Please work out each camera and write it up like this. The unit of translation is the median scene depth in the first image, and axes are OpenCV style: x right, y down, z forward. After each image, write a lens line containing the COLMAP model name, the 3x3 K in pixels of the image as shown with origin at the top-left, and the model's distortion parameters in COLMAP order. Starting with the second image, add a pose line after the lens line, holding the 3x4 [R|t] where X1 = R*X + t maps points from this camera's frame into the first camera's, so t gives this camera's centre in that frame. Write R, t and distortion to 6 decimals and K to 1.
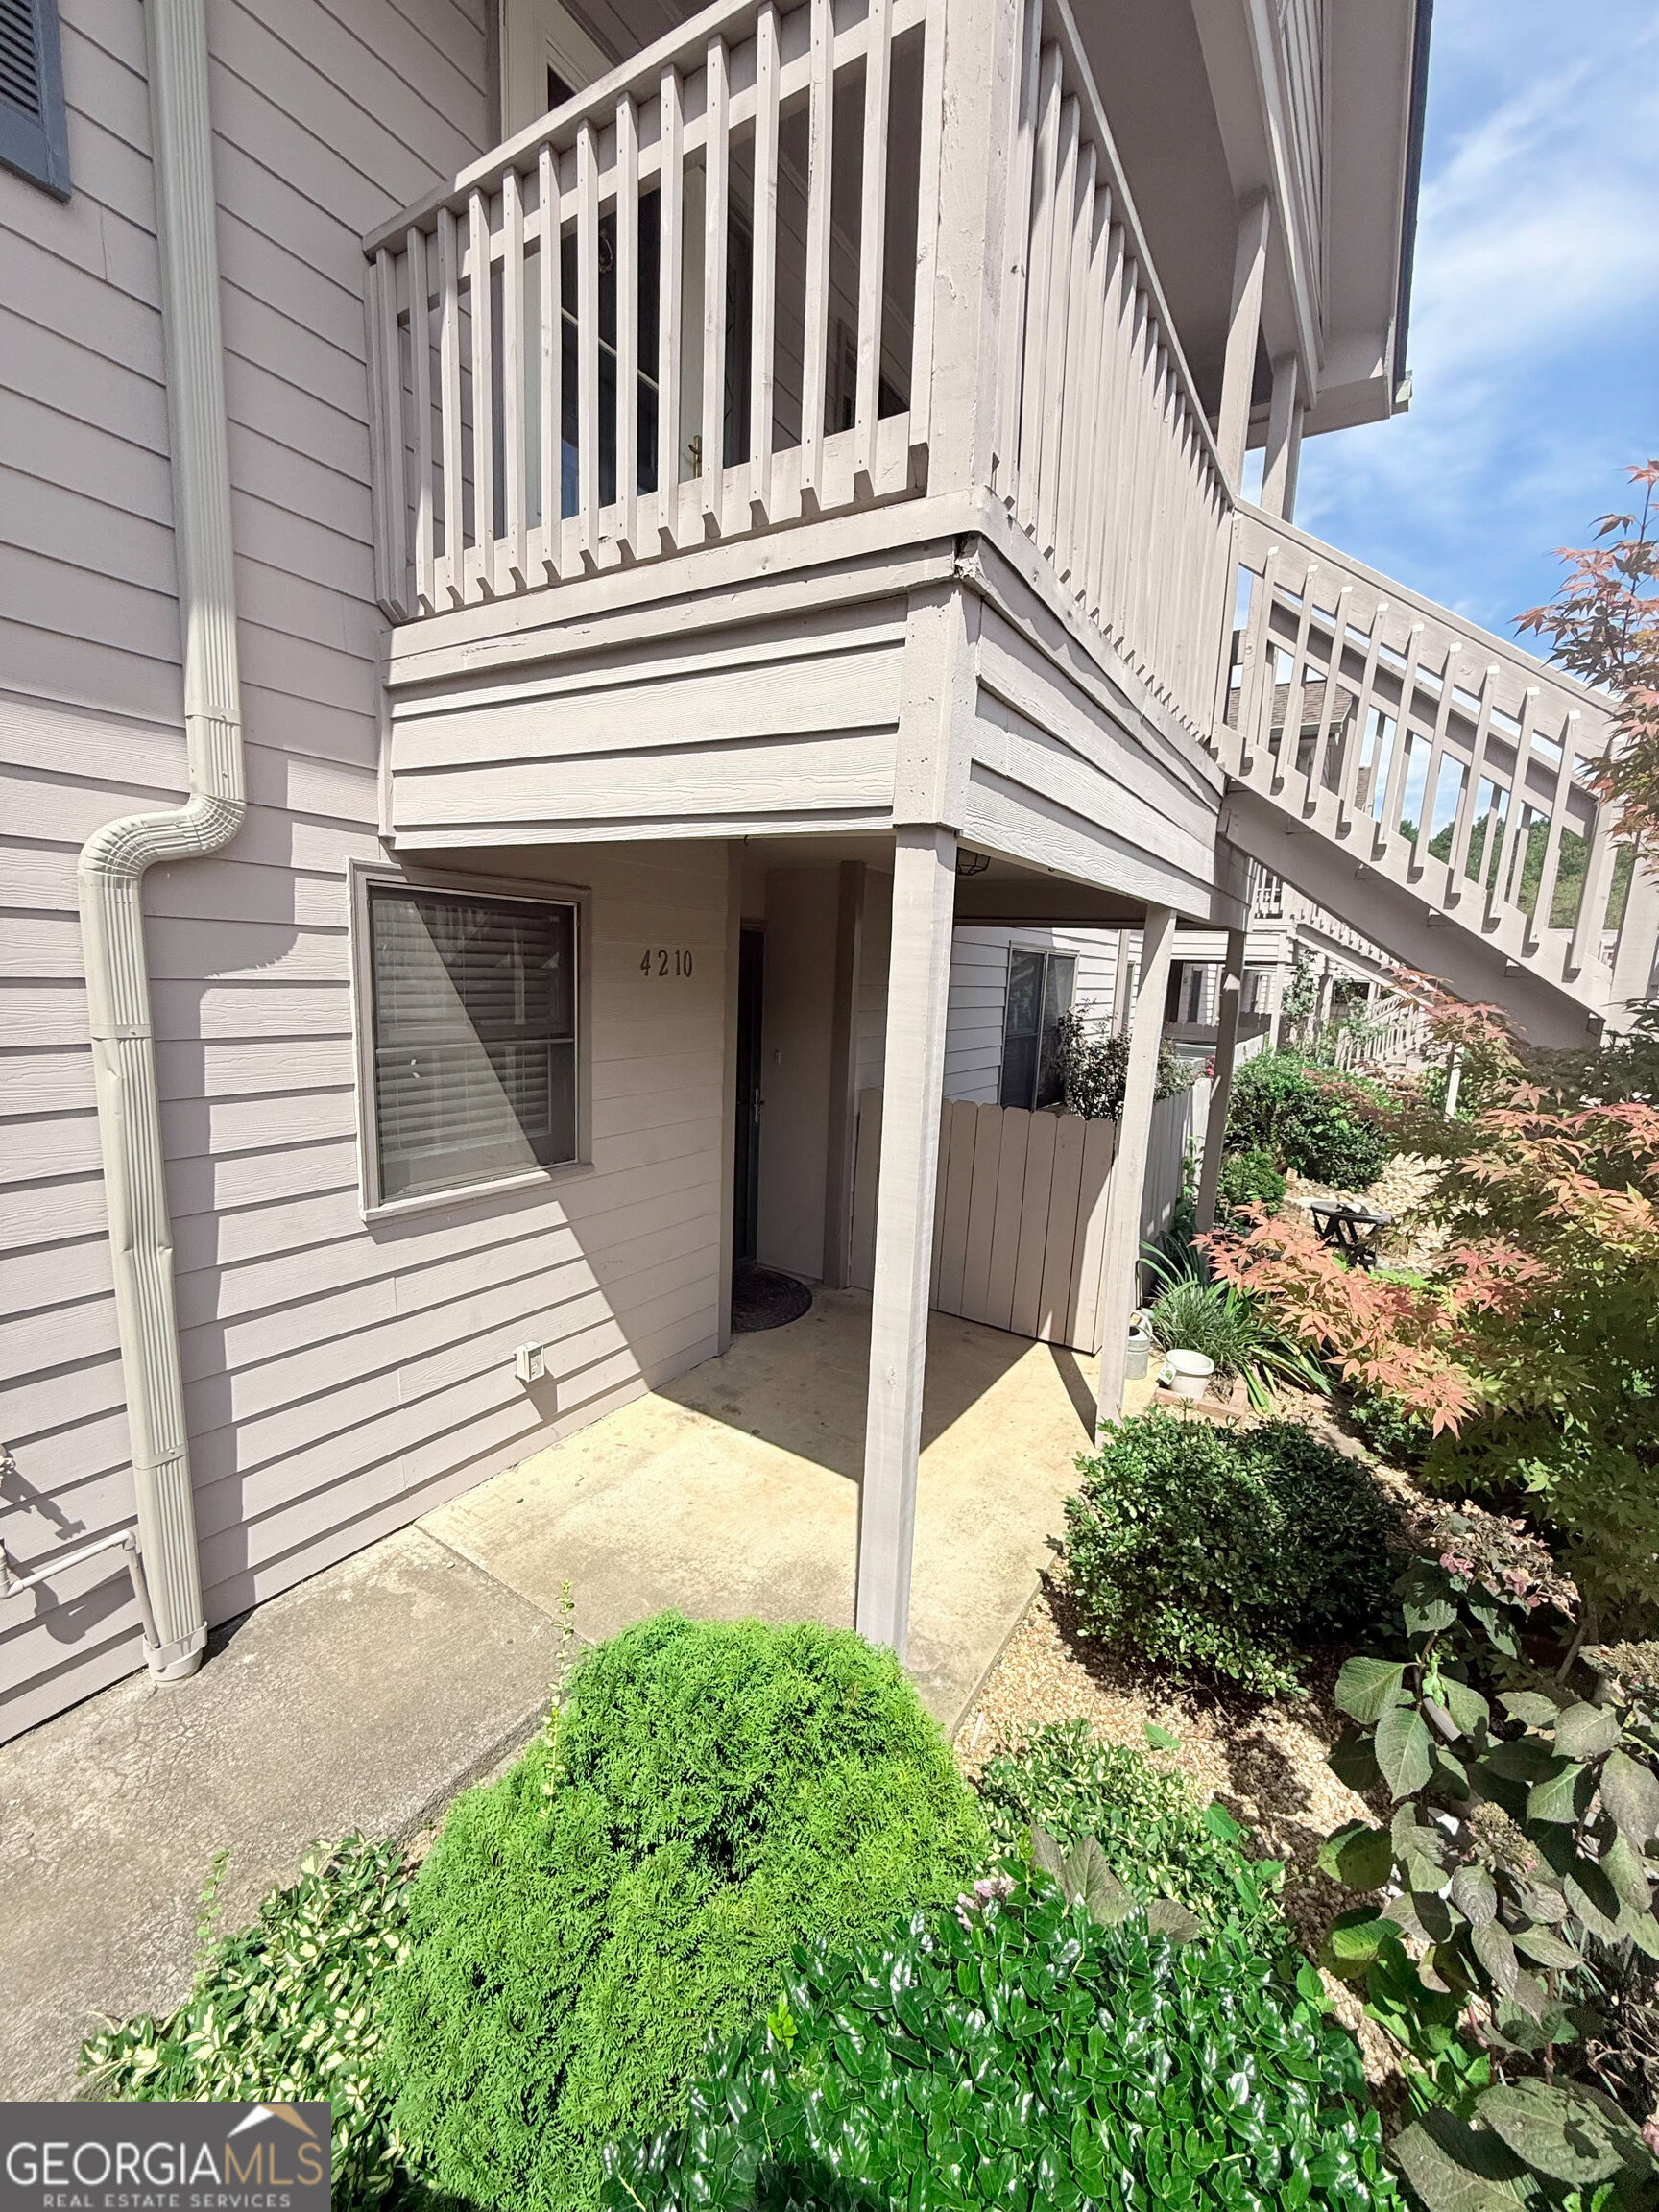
lens RADIAL K [[884.9, 0, 830.5], [0, 884.9, 1101.6], [0, 0, 1]] dist [0.000354, 0.000344]
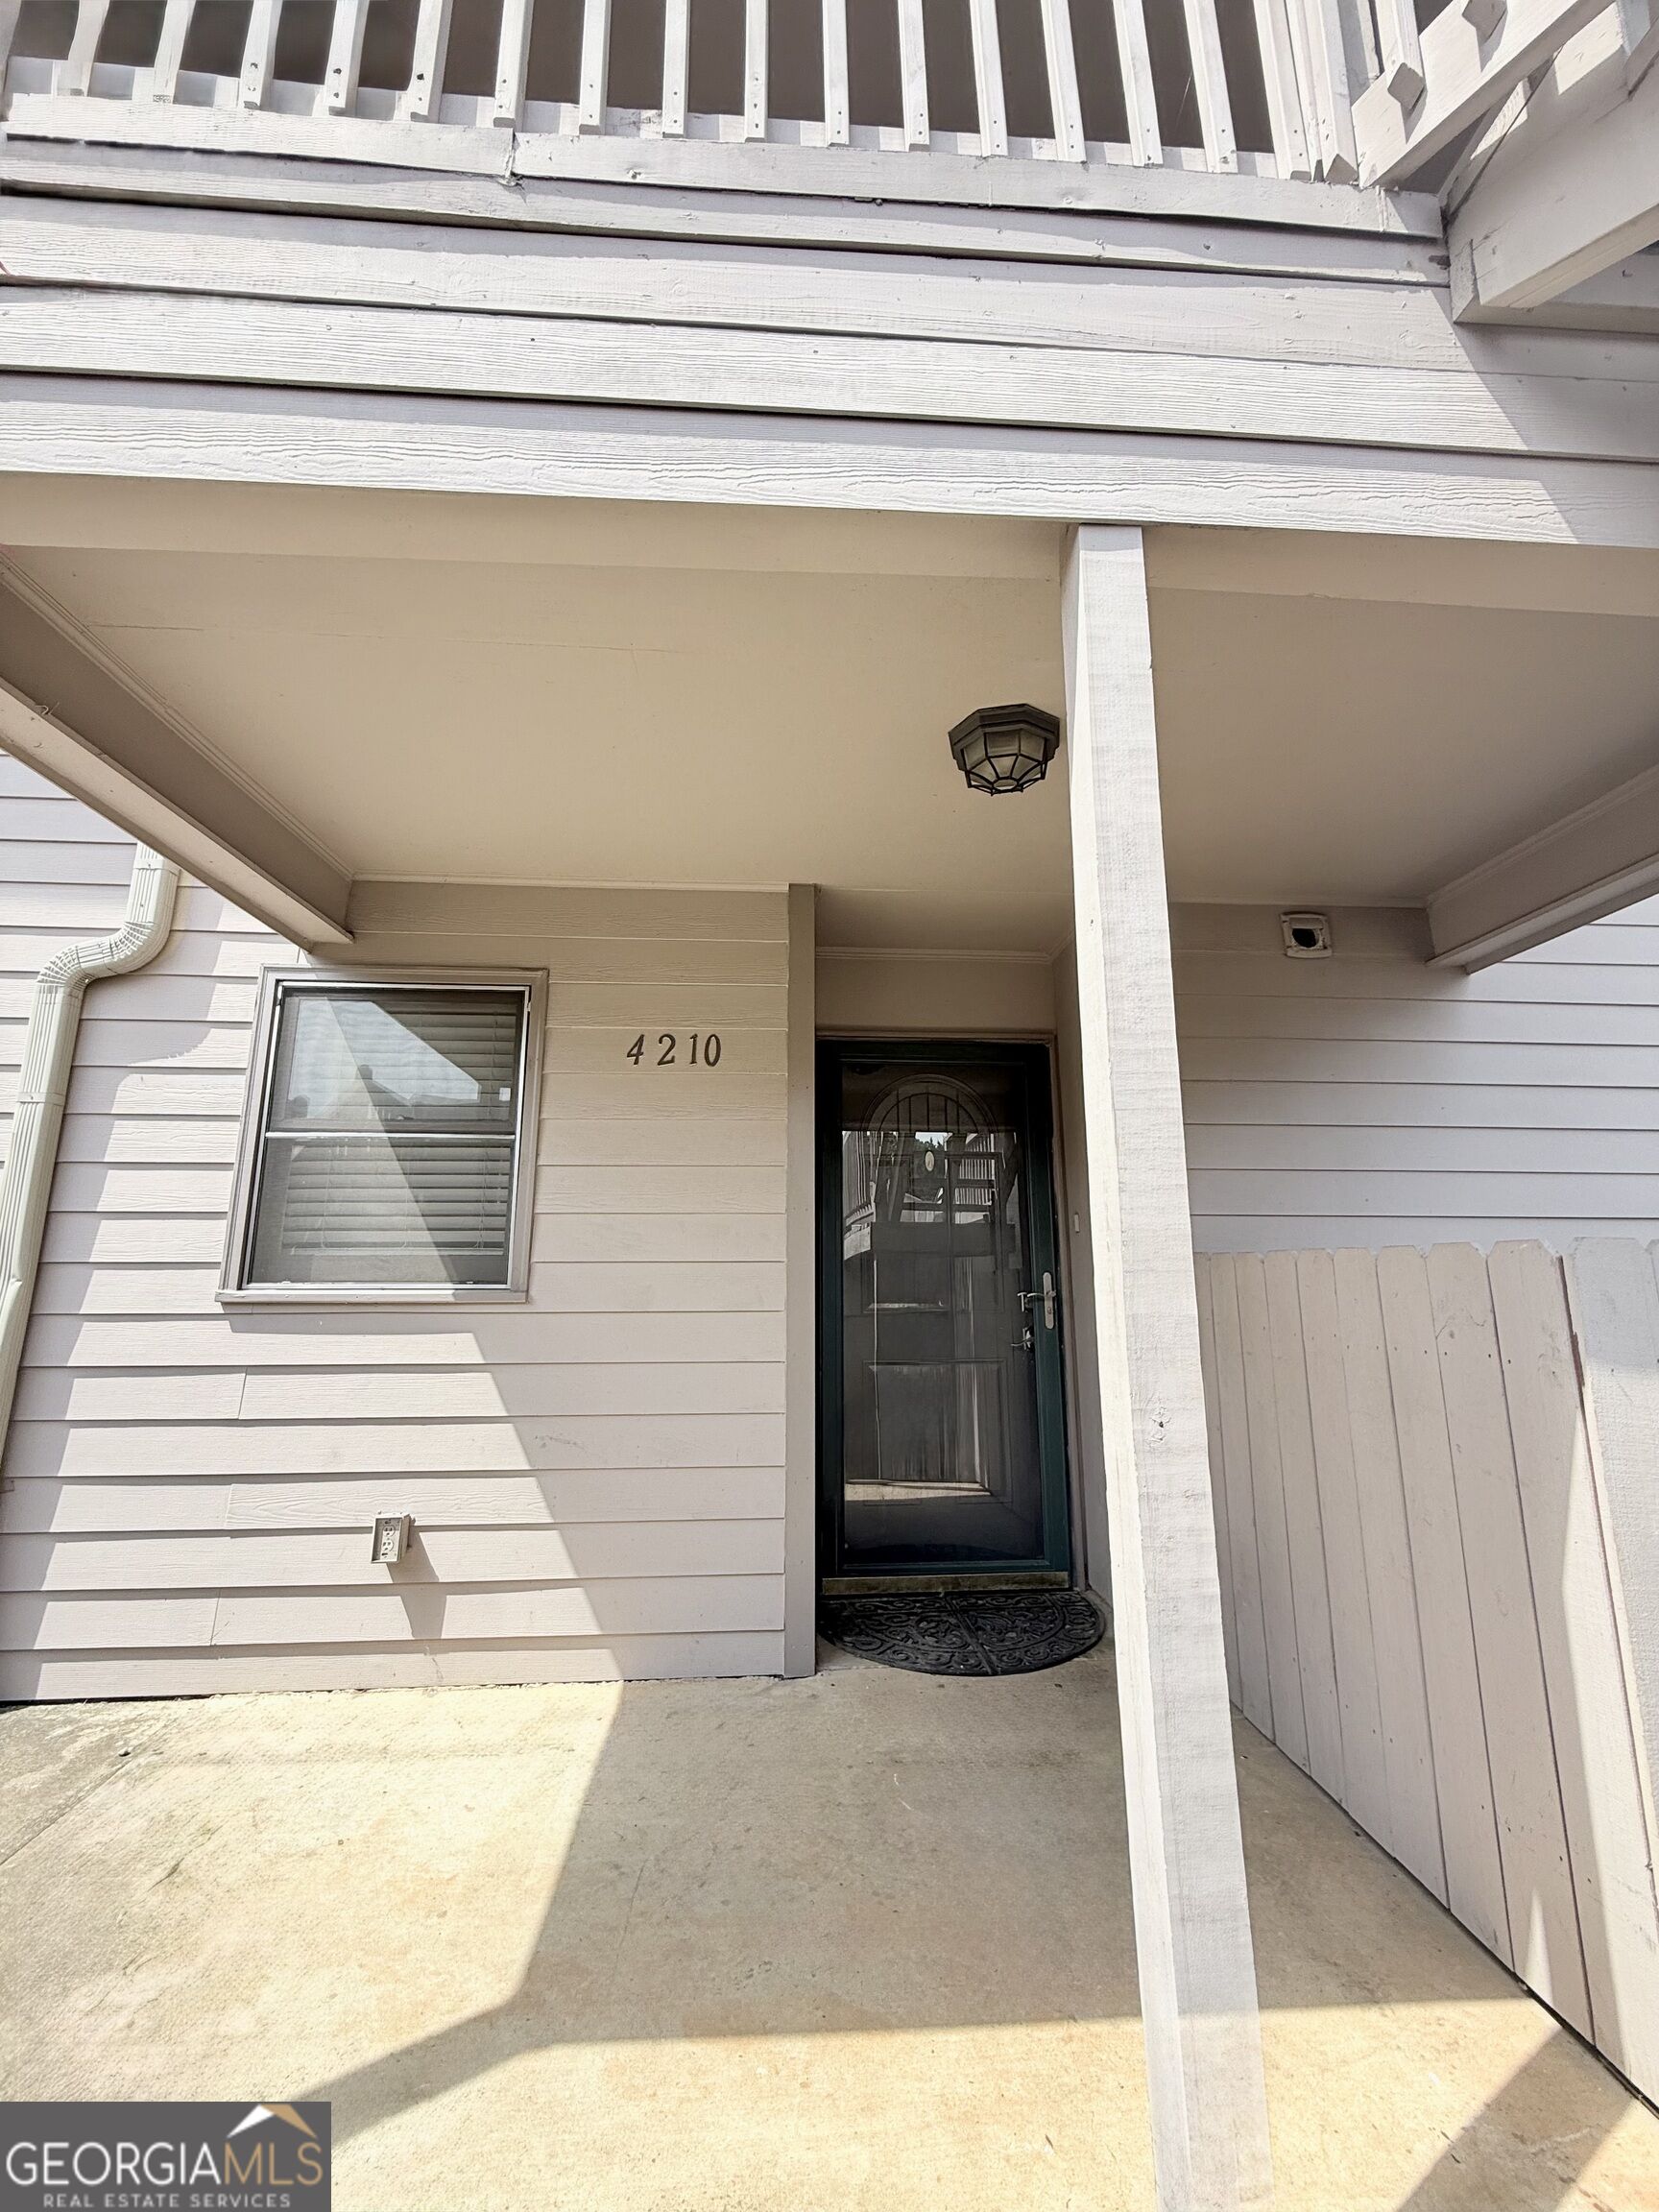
lens RADIAL K [[884.9, 0, 830.5], [0, 884.9, 1101.6], [0, 0, 1]] dist [0.000354, 0.000344]
pose [[0.585449, -0.195507, -0.786783, 0.688204], [-0.098088, 0.946275, -0.308127, 0.157999], [0.804754, 0.257566, 0.534818, 0.952400]]
